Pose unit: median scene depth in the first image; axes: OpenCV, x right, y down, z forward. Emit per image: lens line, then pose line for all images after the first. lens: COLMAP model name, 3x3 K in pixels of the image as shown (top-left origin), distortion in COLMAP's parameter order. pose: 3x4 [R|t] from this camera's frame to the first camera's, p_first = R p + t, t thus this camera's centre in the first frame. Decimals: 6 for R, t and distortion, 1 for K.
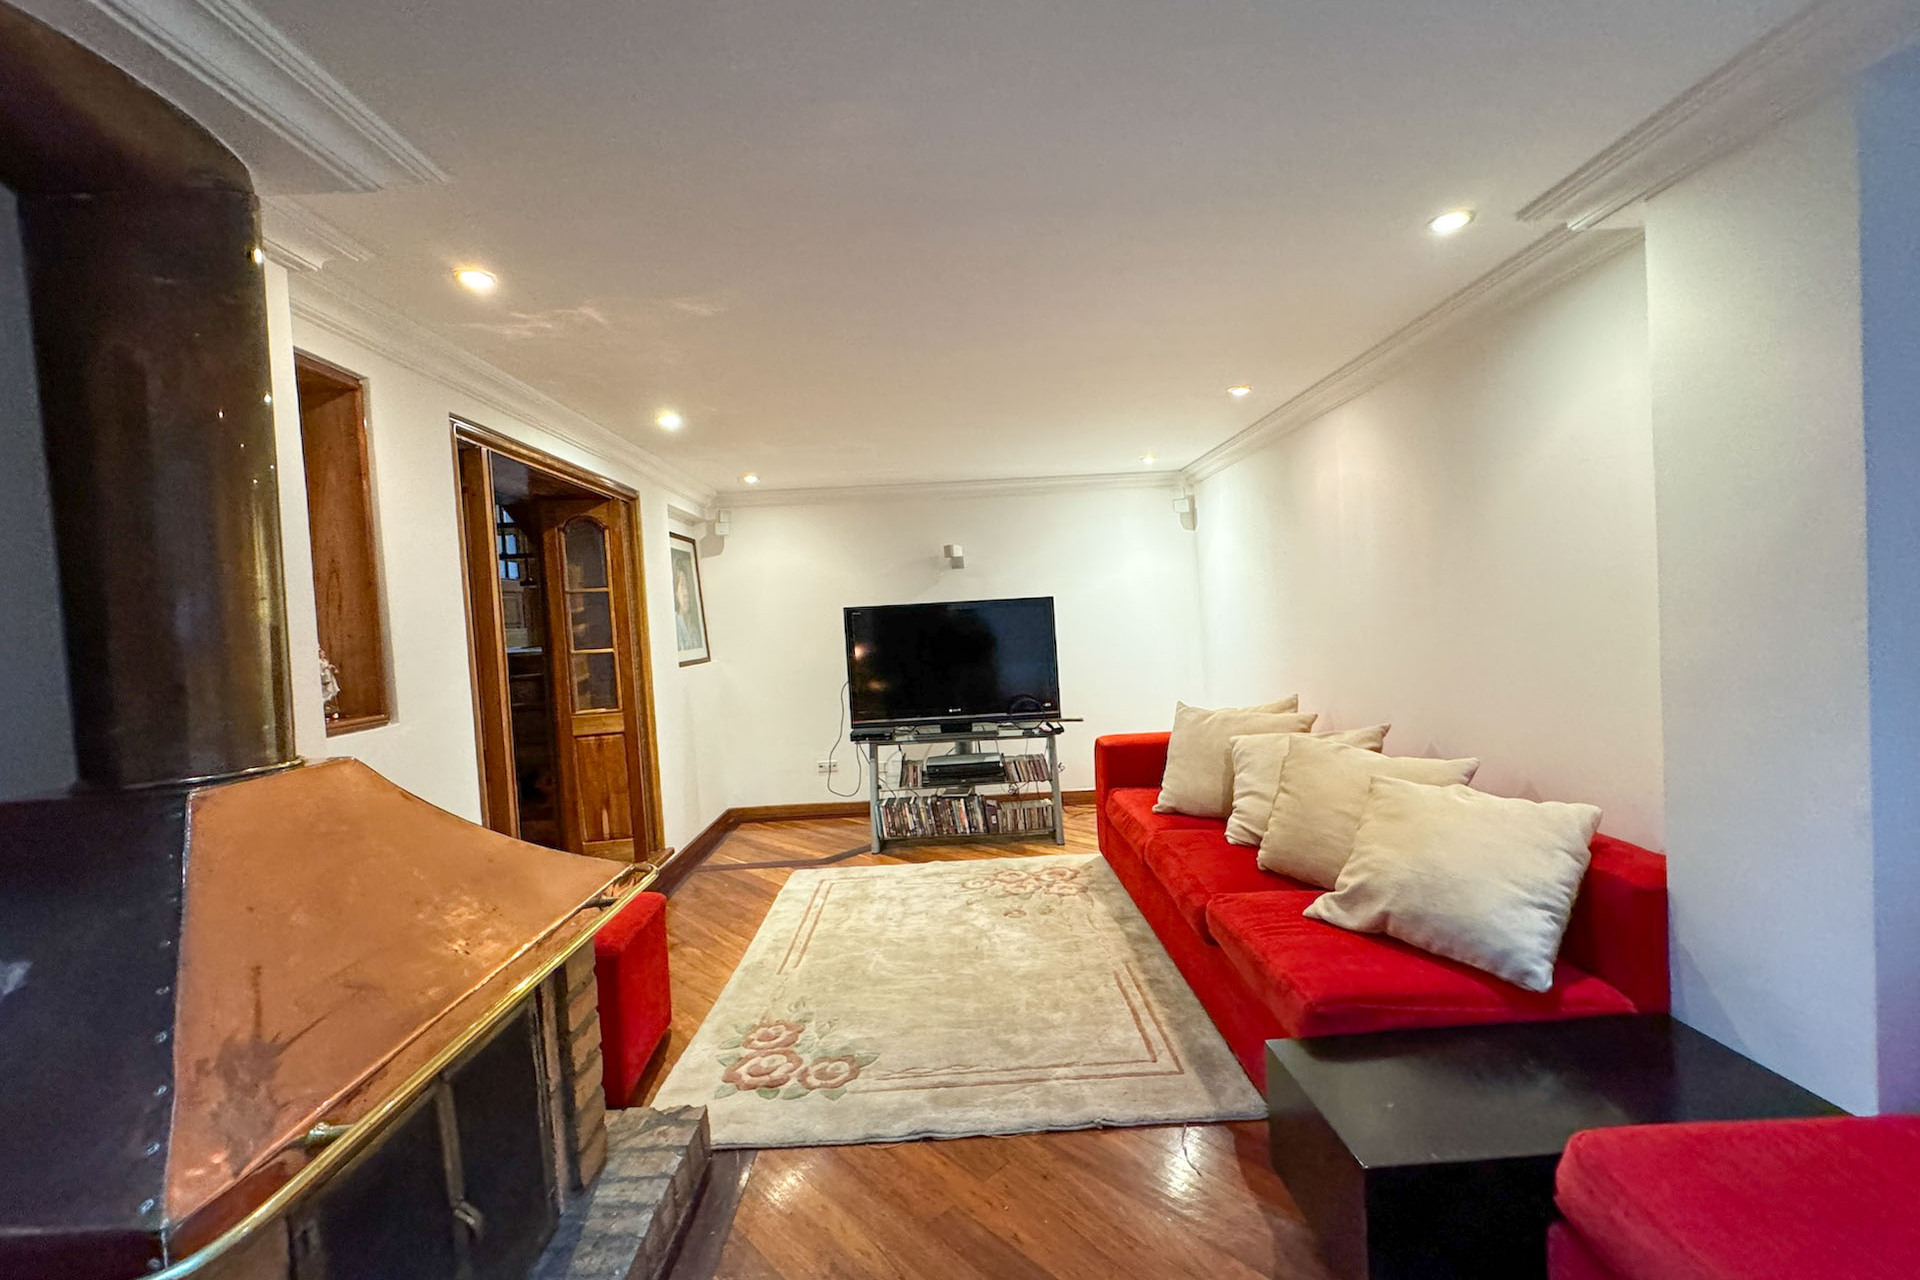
lens RADIAL K [[783.1, 0, 963.3], [0, 783.1, 646.4], [0, 0, 1]] dist [-0.000231, 0.000639]
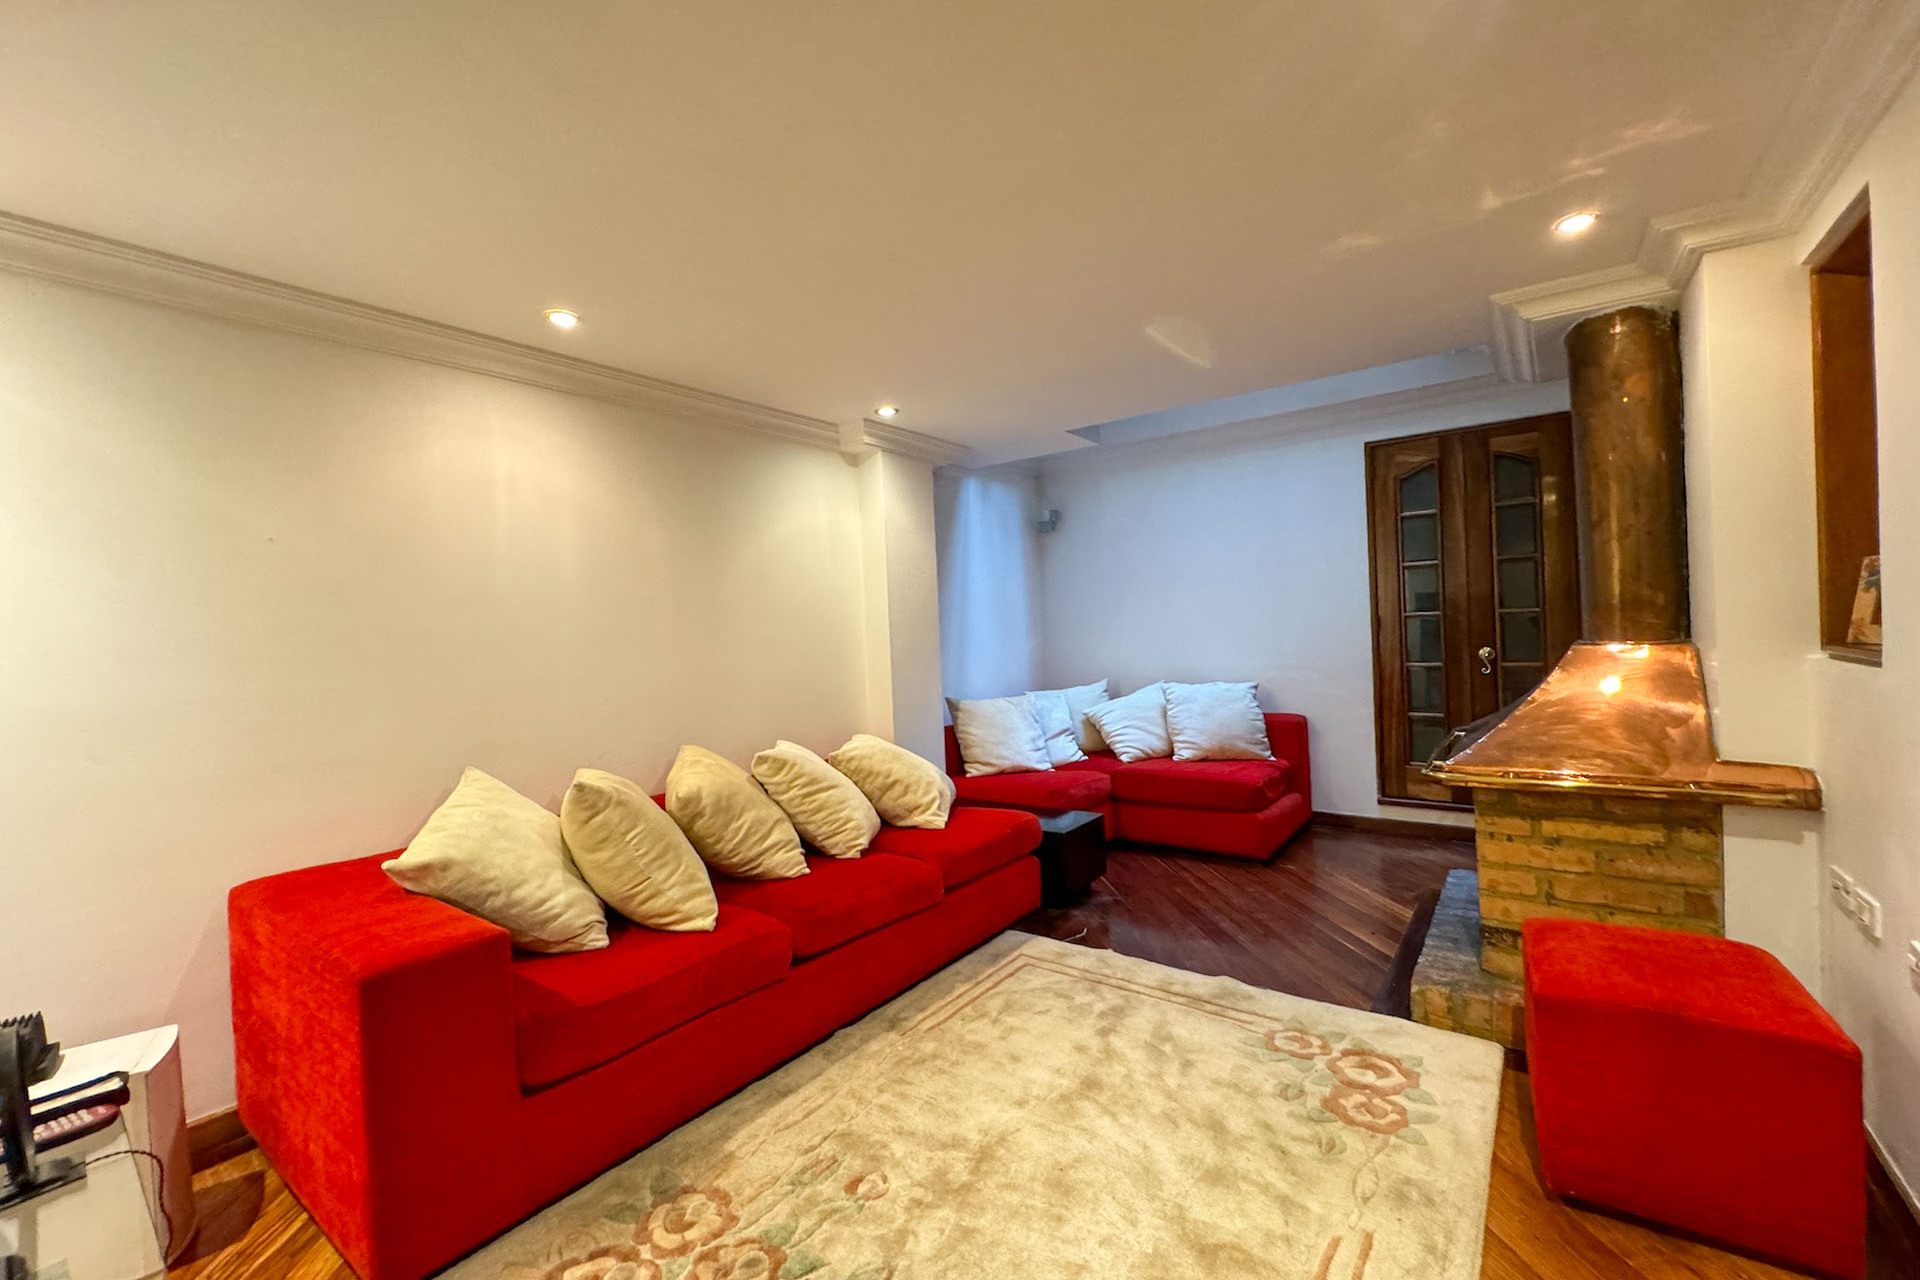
lens RADIAL K [[783.1, 0, 964.7], [0, 783.1, 632.1], [0, 0, 1]] dist [-0.000231, 0.000639]
pose [[-0.790576, 0.086699, 0.606196, -0.455244], [0.108180, 0.994131, -0.001097, -0.014724], [-0.602733, 0.064712, -0.795315, 1.886982]]
